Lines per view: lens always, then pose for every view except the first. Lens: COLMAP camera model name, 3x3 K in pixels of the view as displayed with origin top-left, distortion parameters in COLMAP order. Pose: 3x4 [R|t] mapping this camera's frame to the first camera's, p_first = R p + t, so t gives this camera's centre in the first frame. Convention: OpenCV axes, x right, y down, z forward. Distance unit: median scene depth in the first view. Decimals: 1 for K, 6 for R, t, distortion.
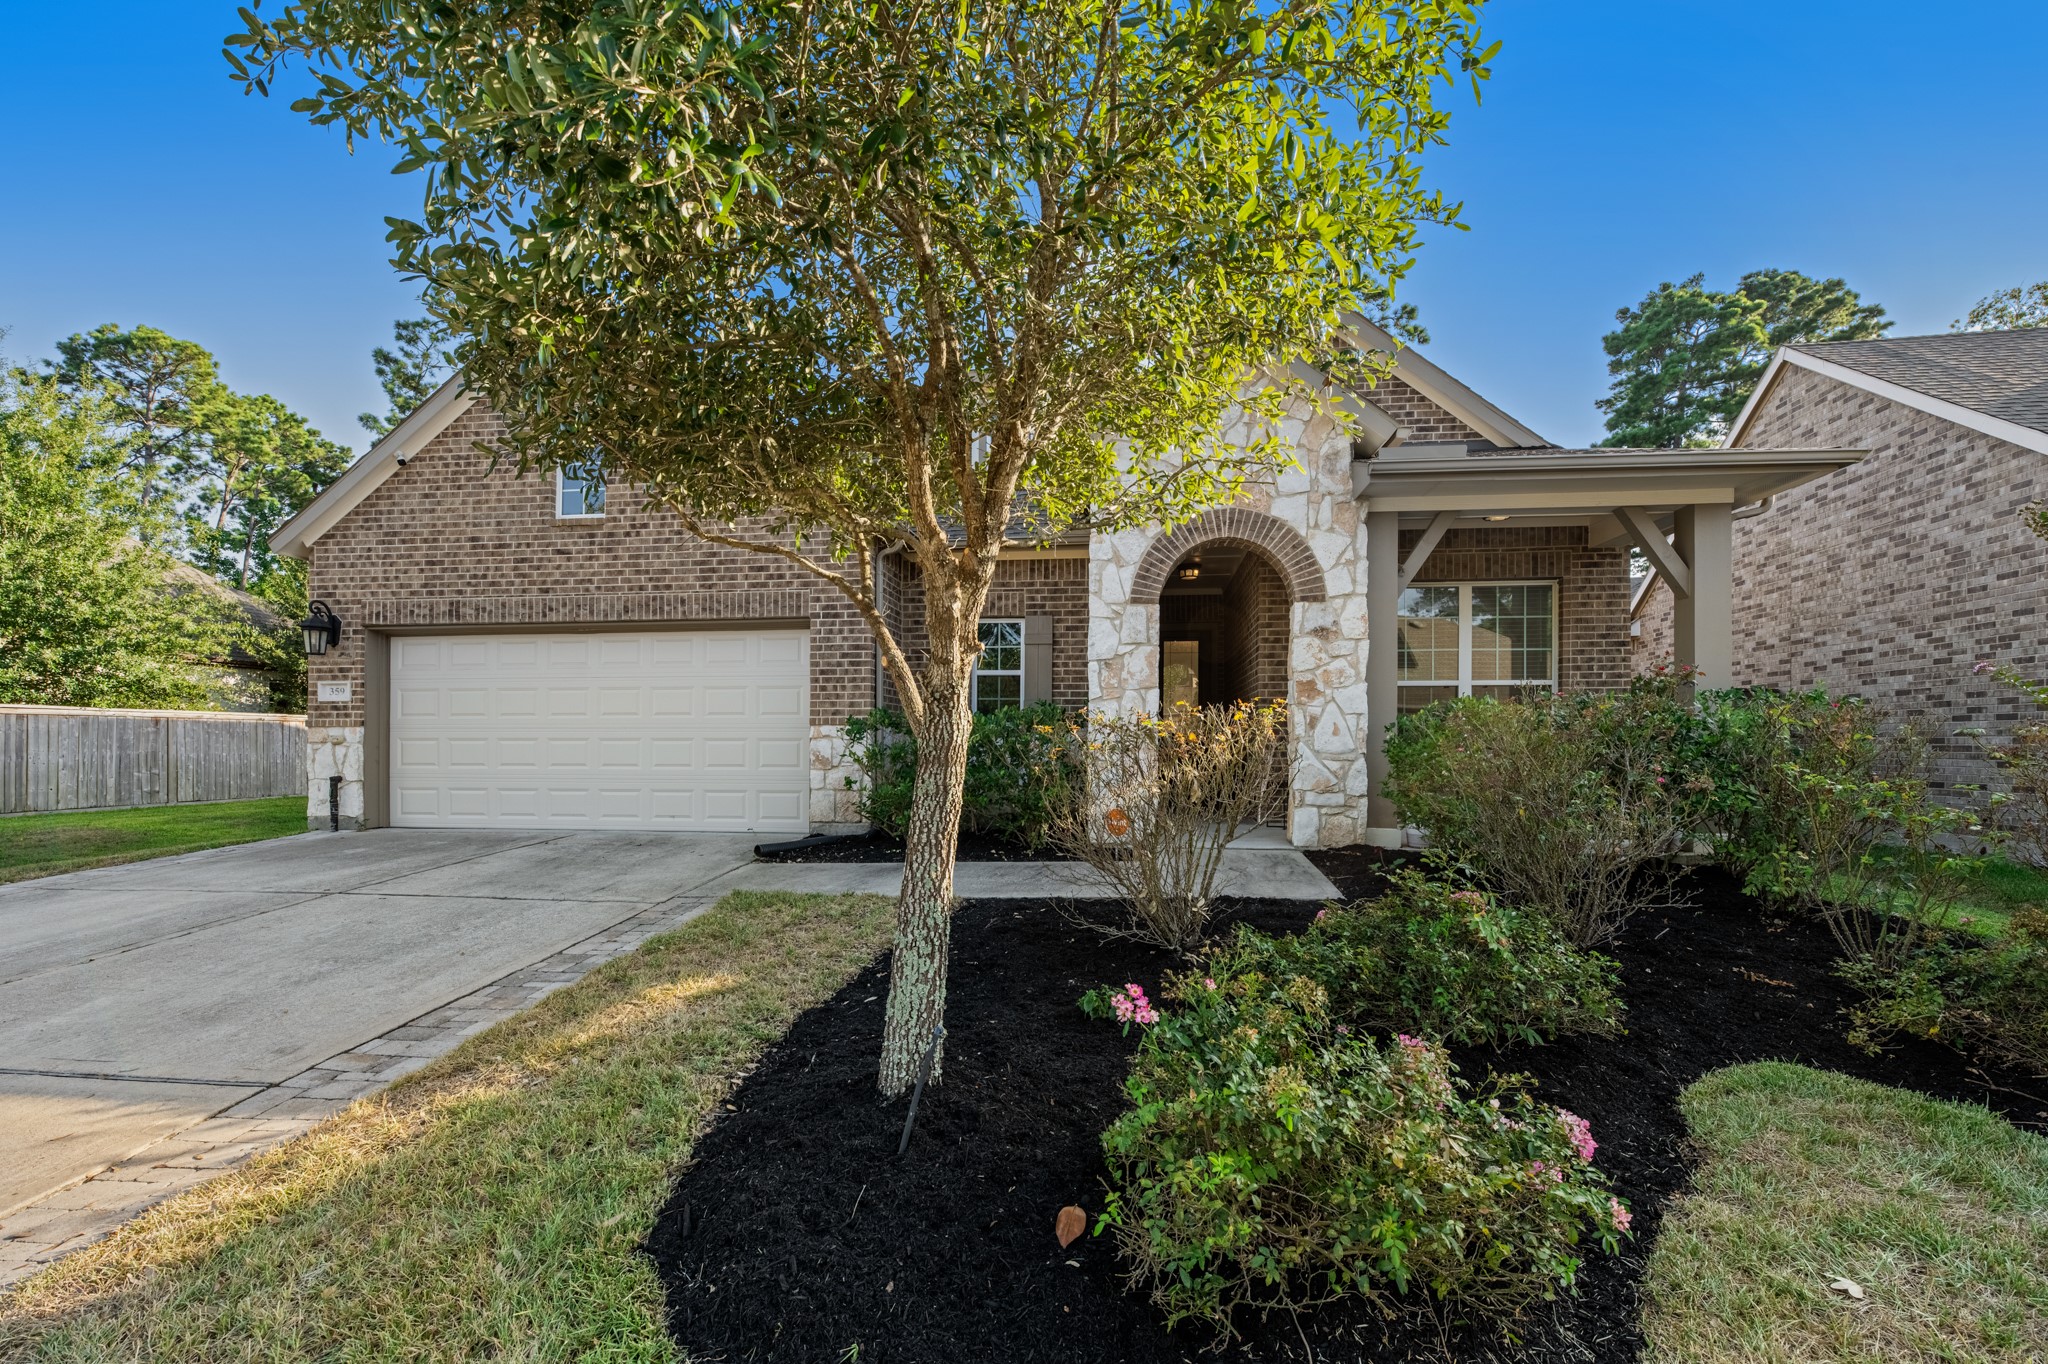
lens RADIAL K [[892.2, 0, 1032.7], [0, 892.2, 742.8], [0, 0, 1]] dist [-0.012952, 0.010428]
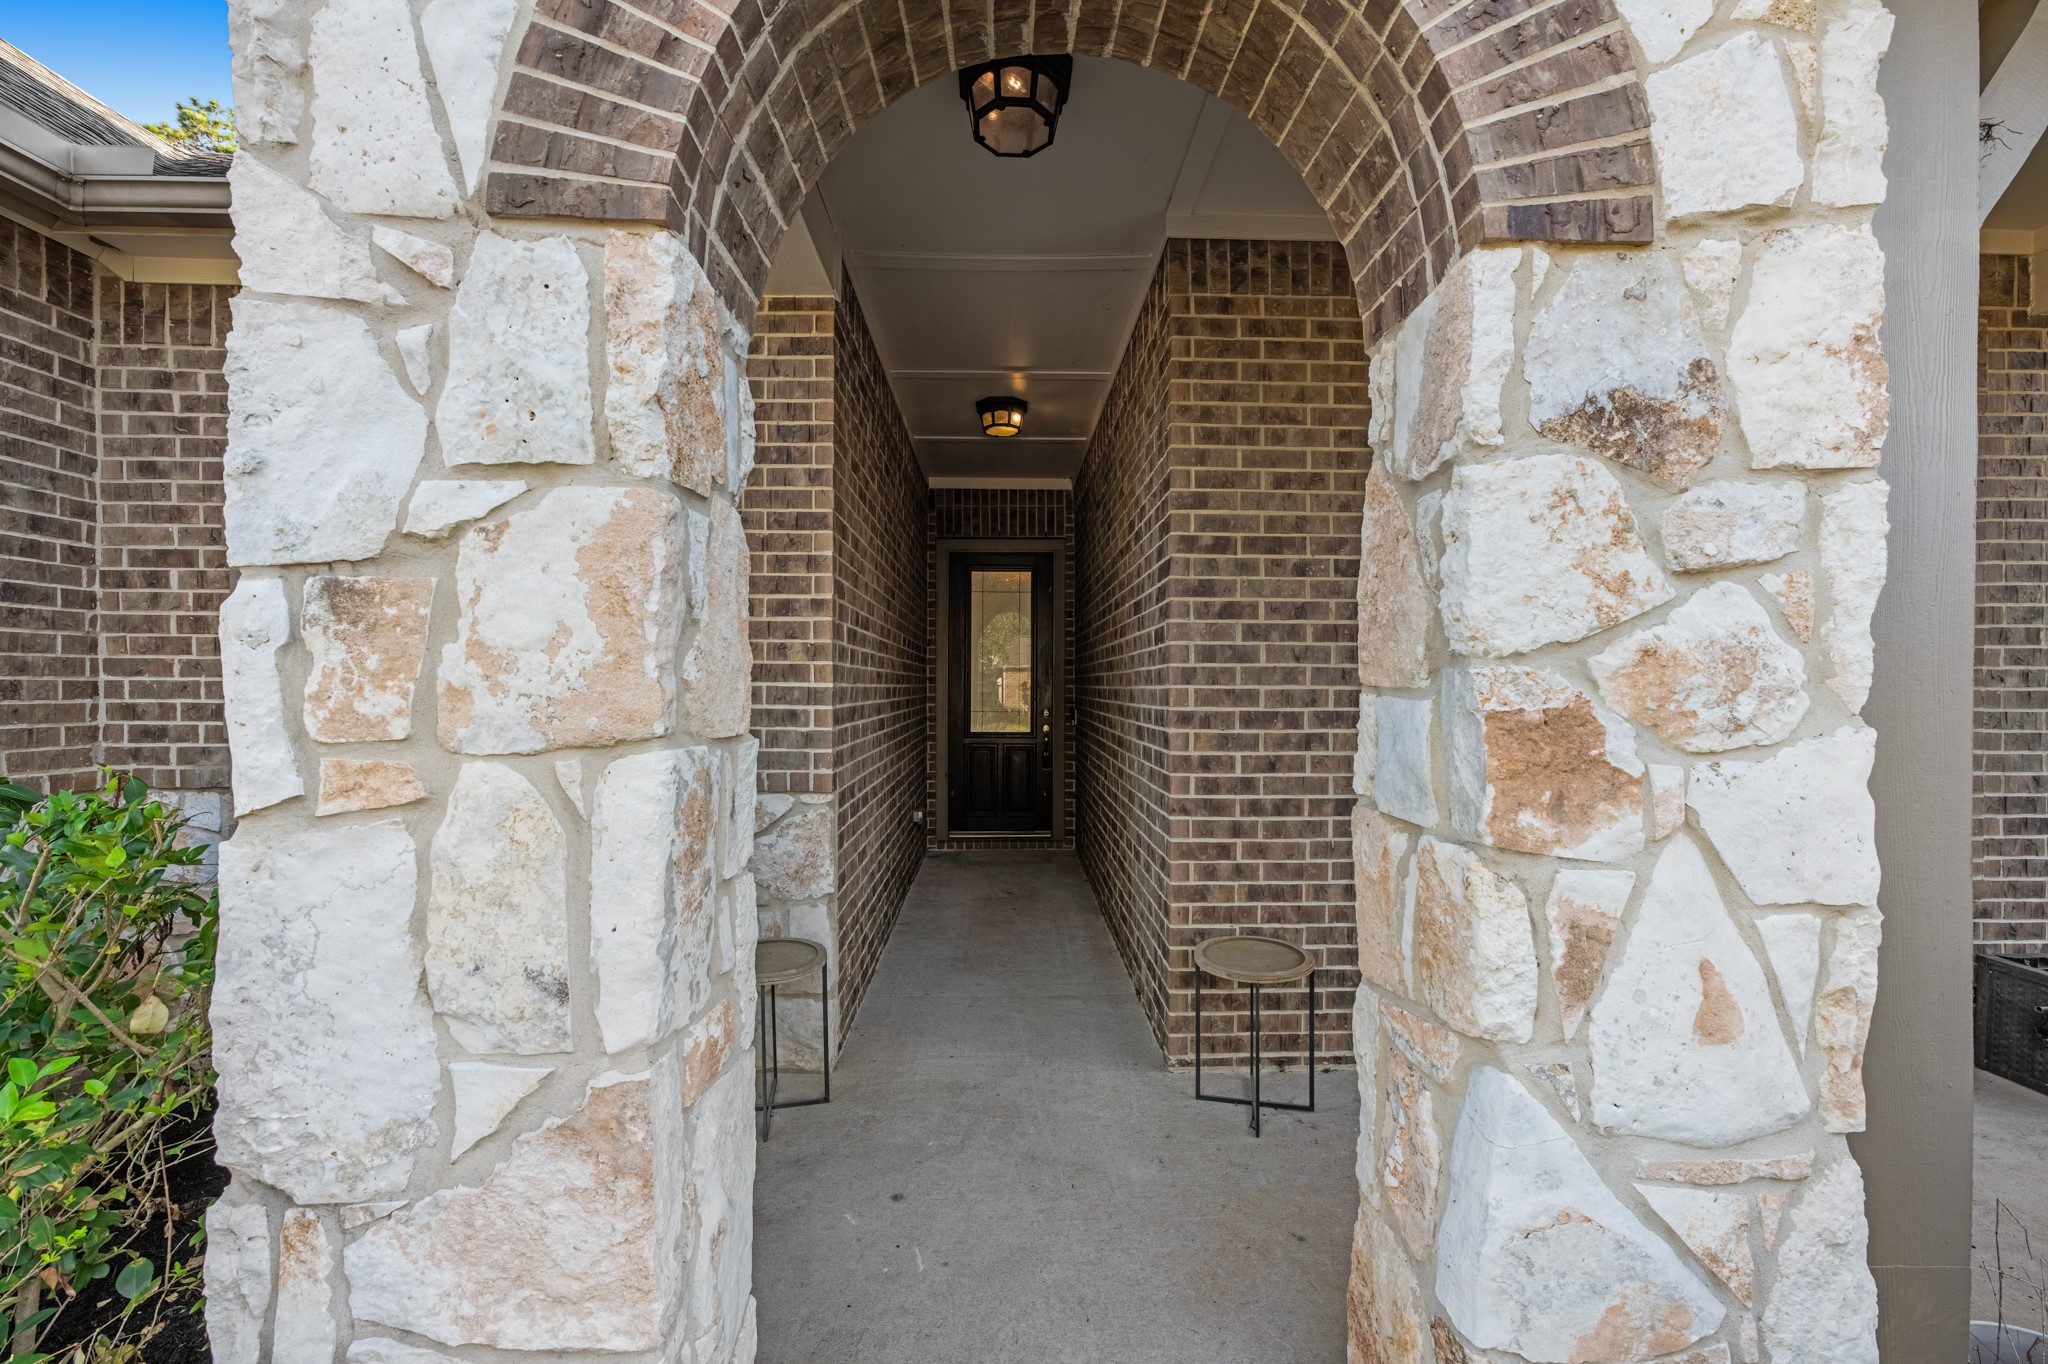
lens RADIAL K [[810.2, 0, 1019.7], [0, 810.2, 688.7], [0, 0, 1]] dist [-0.027709, 0.013530]
pose [[0.990062, 0.002233, 0.140611, 0.152831], [-0.002946, 0.999984, 0.004861, -0.060381], [-0.140597, -0.005226, 0.990053, 0.701188]]
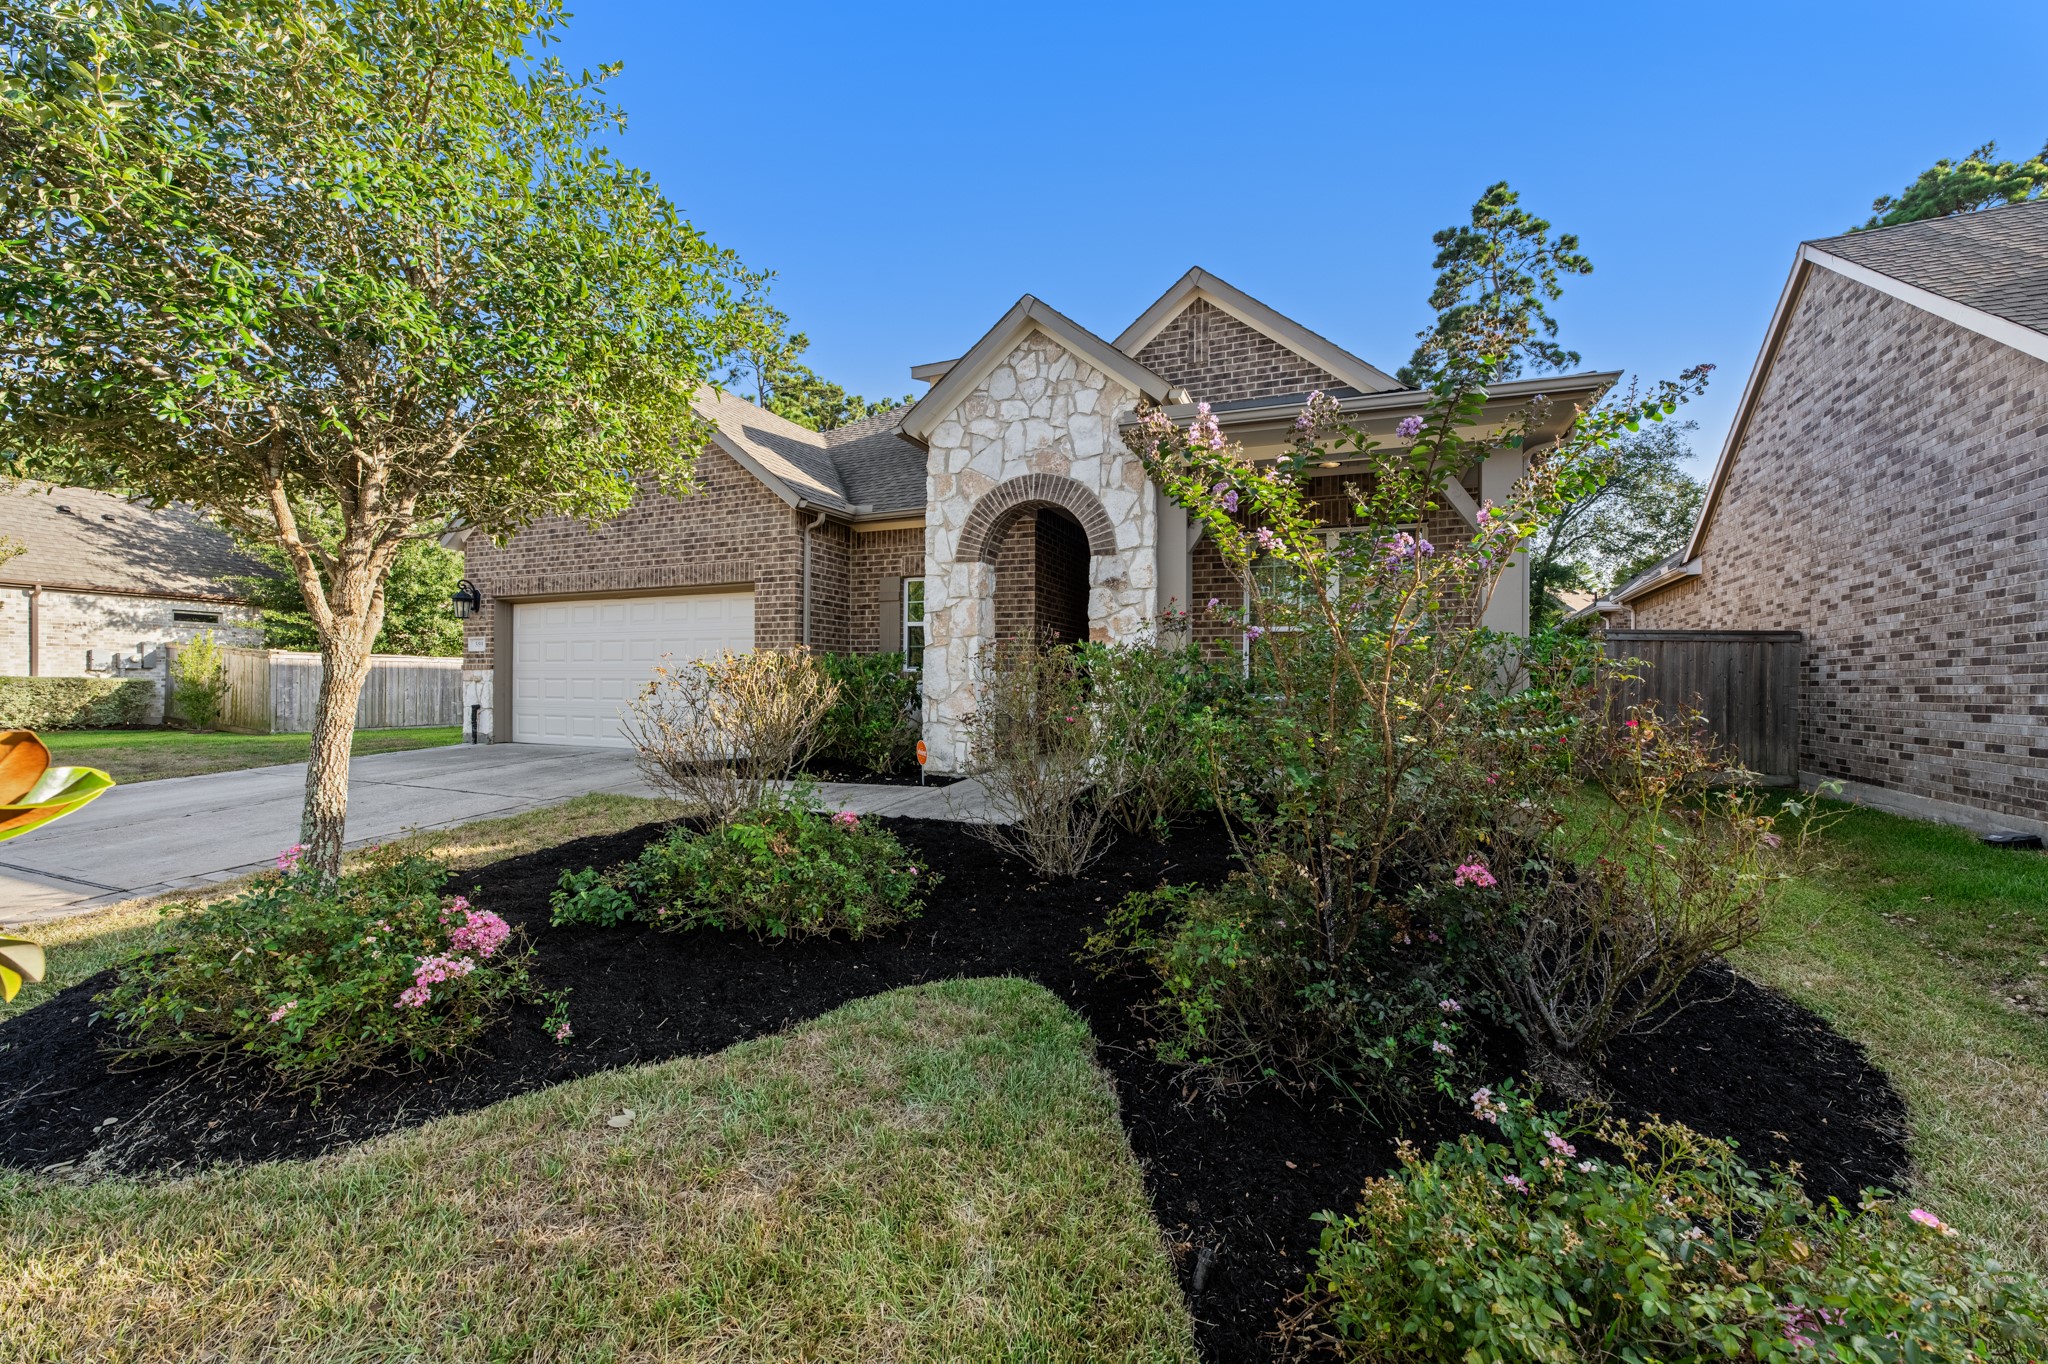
lens RADIAL K [[810.2, 0, 1019.7], [0, 810.2, 688.7], [0, 0, 1]] dist [-0.027709, 0.013530]
pose [[0.960241, 0.008636, -0.279037, 0.397855], [-0.008245, 0.999963, 0.002575, 0.001985], [0.279049, -0.000172, 0.960277, 0.021583]]
